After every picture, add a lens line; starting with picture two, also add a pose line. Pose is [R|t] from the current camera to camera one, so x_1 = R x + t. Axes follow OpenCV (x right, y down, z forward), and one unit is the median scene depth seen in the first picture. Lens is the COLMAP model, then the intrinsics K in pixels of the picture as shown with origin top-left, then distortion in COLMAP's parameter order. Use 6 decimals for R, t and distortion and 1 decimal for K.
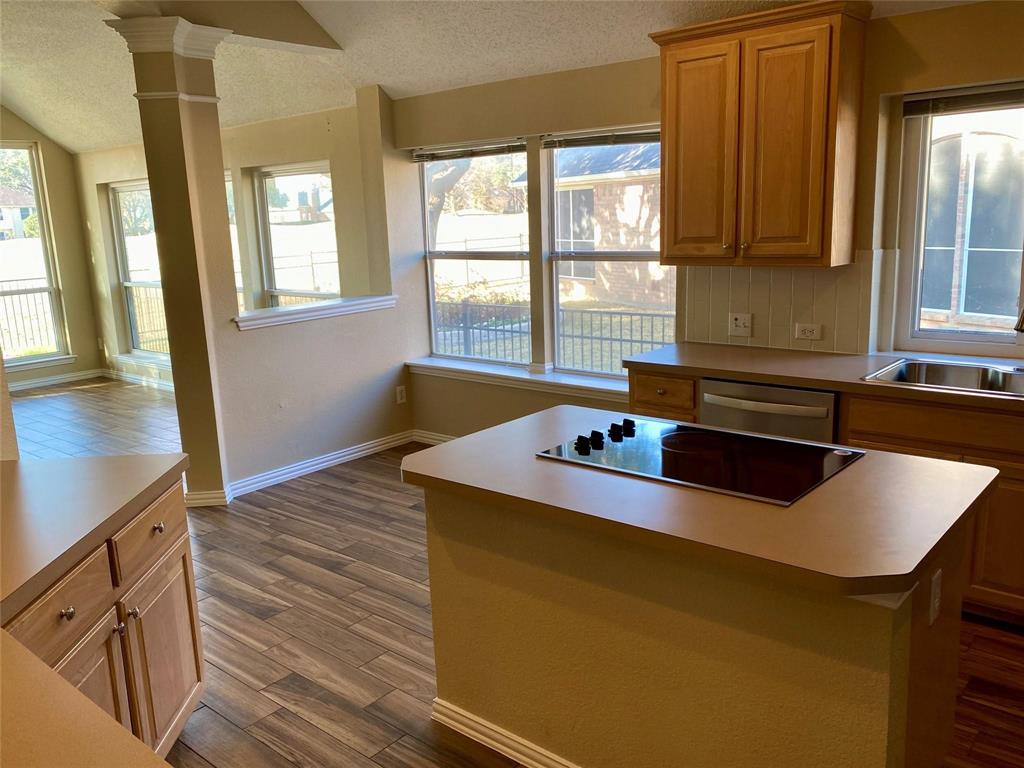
lens RADIAL K [[822.5, 0, 519.7], [0, 822.5, 385.4], [0, 0, 1]] dist [0.081426, -0.119358]
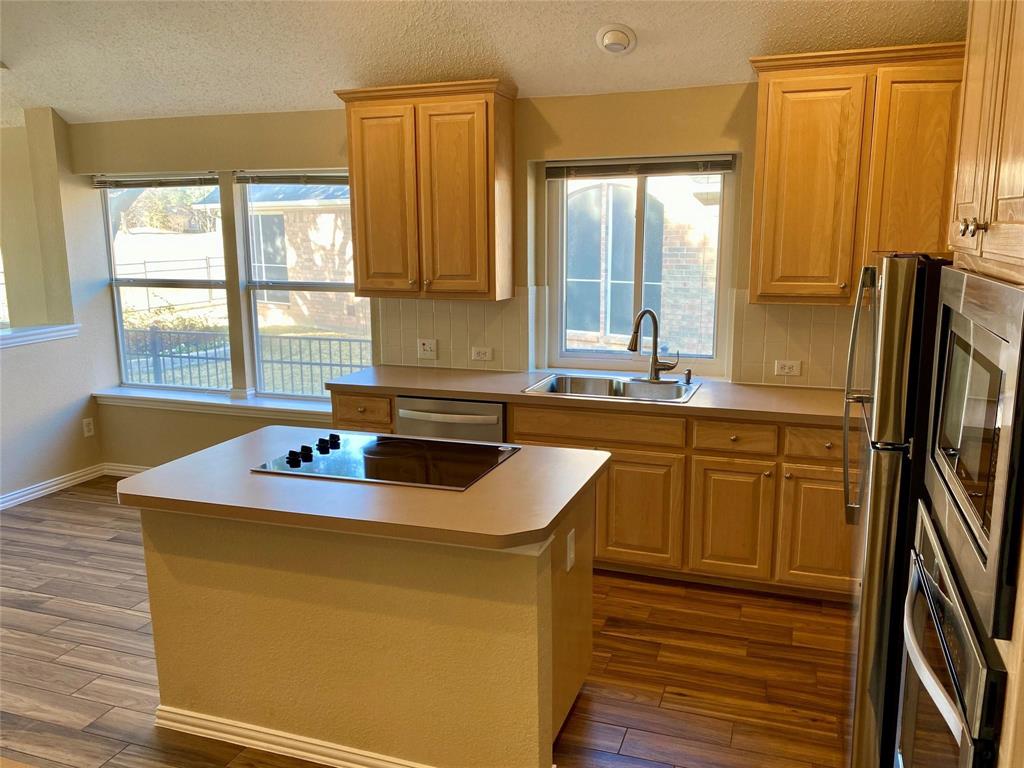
lens RADIAL K [[822.5, 0, 519.7], [0, 822.5, 385.4], [0, 0, 1]] dist [0.081426, -0.119358]
pose [[0.934700, -0.036307, 0.353578, -0.021537], [0.045660, 0.998792, -0.018142, 0.004419], [-0.352493, 0.033102, 0.935229, -0.120929]]
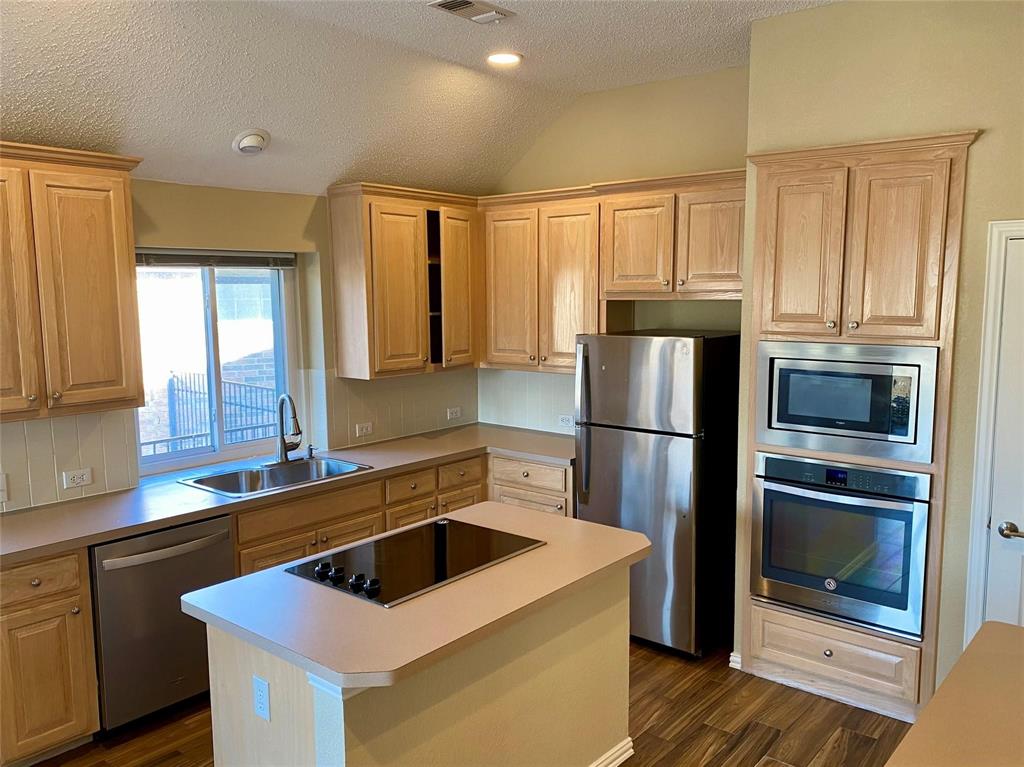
lens RADIAL K [[808.3, 0, 522.7], [0, 808.3, 395.0], [0, 0, 1]] dist [0.082052, -0.121561]
pose [[-0.014398, -0.091922, 0.995662, -0.583819], [0.209351, 0.973418, 0.092896, -0.138720], [-0.977735, 0.209780, 0.005229, 0.484150]]
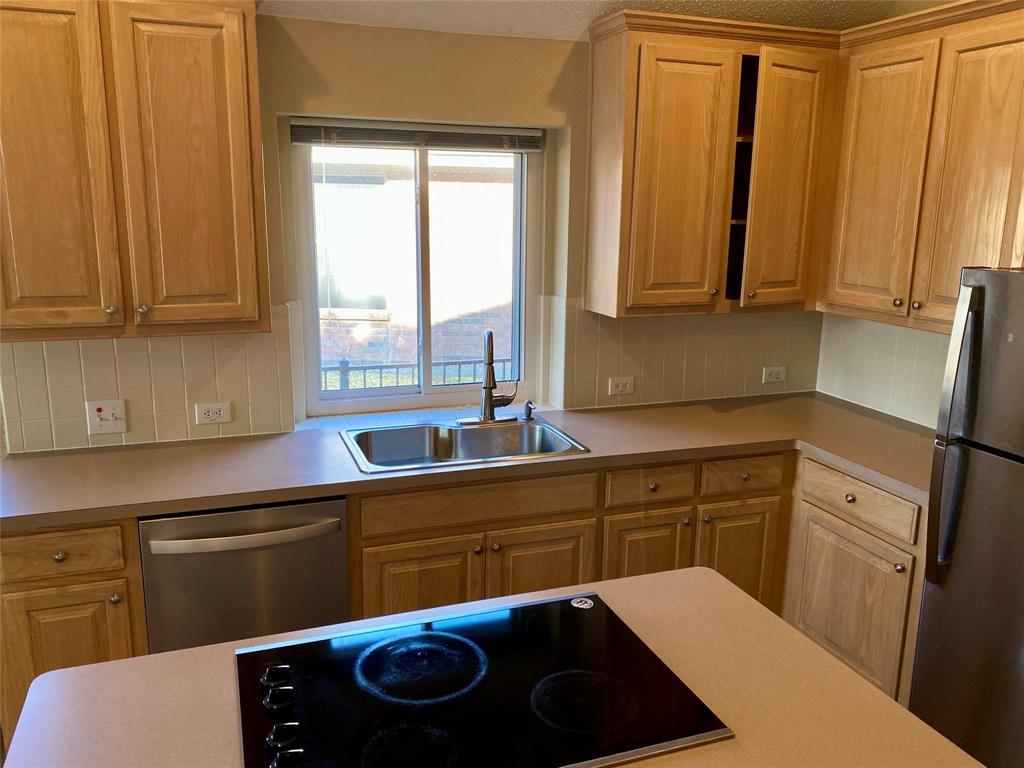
lens RADIAL K [[822.5, 0, 519.7], [0, 822.5, 385.4], [0, 0, 1]] dist [0.081426, -0.119358]
pose [[0.488068, -0.145004, 0.860676, -0.162857], [0.144221, 0.985946, 0.084324, -0.114429], [-0.860808, 0.082972, 0.502121, 0.384823]]
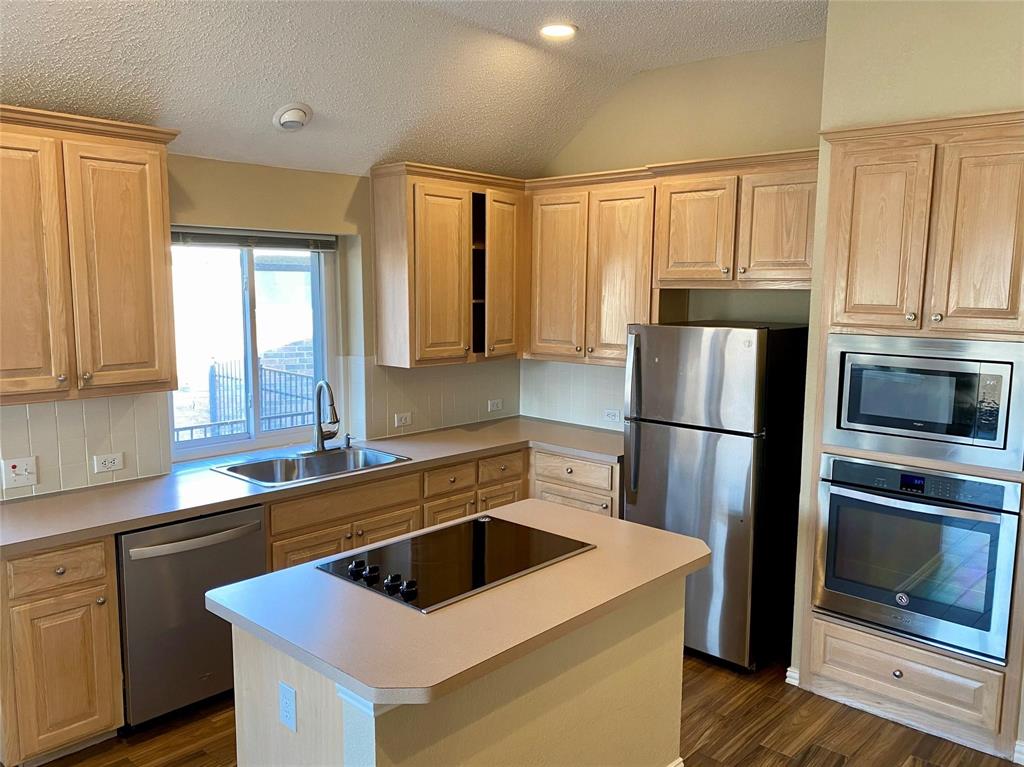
lens RADIAL K [[808.3, 0, 522.7], [0, 808.3, 395.0], [0, 0, 1]] dist [0.082052, -0.121561]
pose [[0.033927, -0.098532, 0.994555, -0.531318], [0.192000, 0.977235, 0.090267, -0.132607], [-0.980808, 0.187892, 0.052073, 0.495989]]
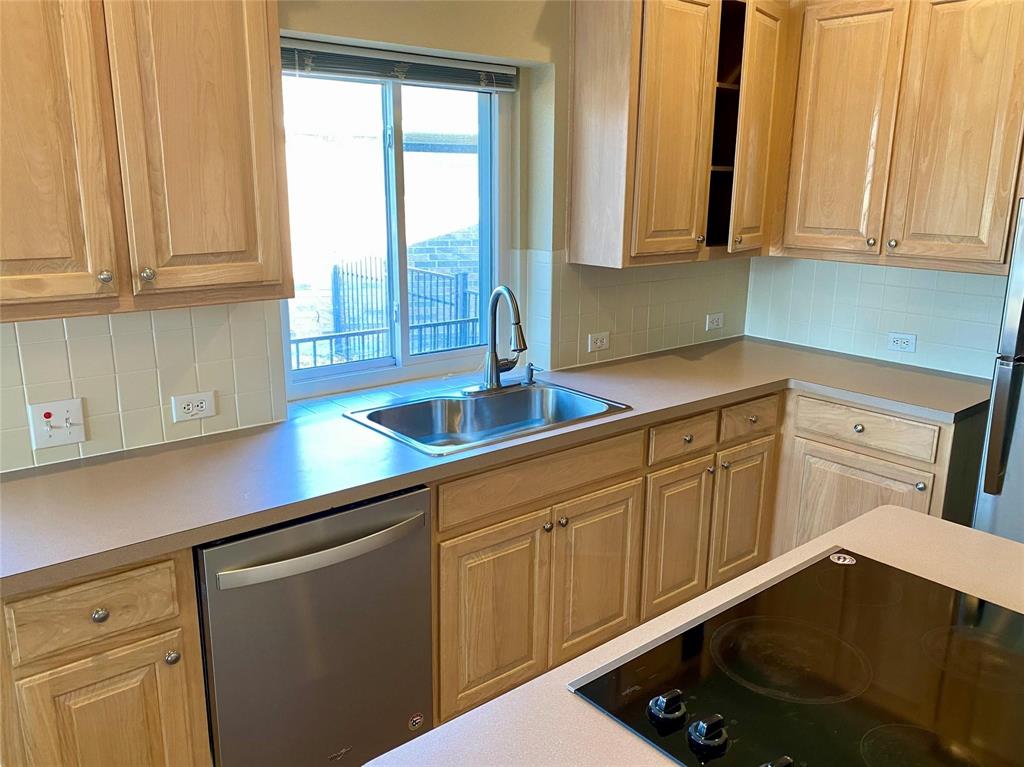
lens RADIAL K [[806.6, 0, 529.0], [0, 806.6, 379.1], [0, 0, 1]] dist [0.083626, -0.118467]
pose [[0.161474, -0.196995, 0.967016, -0.179224], [0.181819, 0.969039, 0.167047, -0.139630], [-0.969984, 0.148848, 0.192292, 0.656436]]
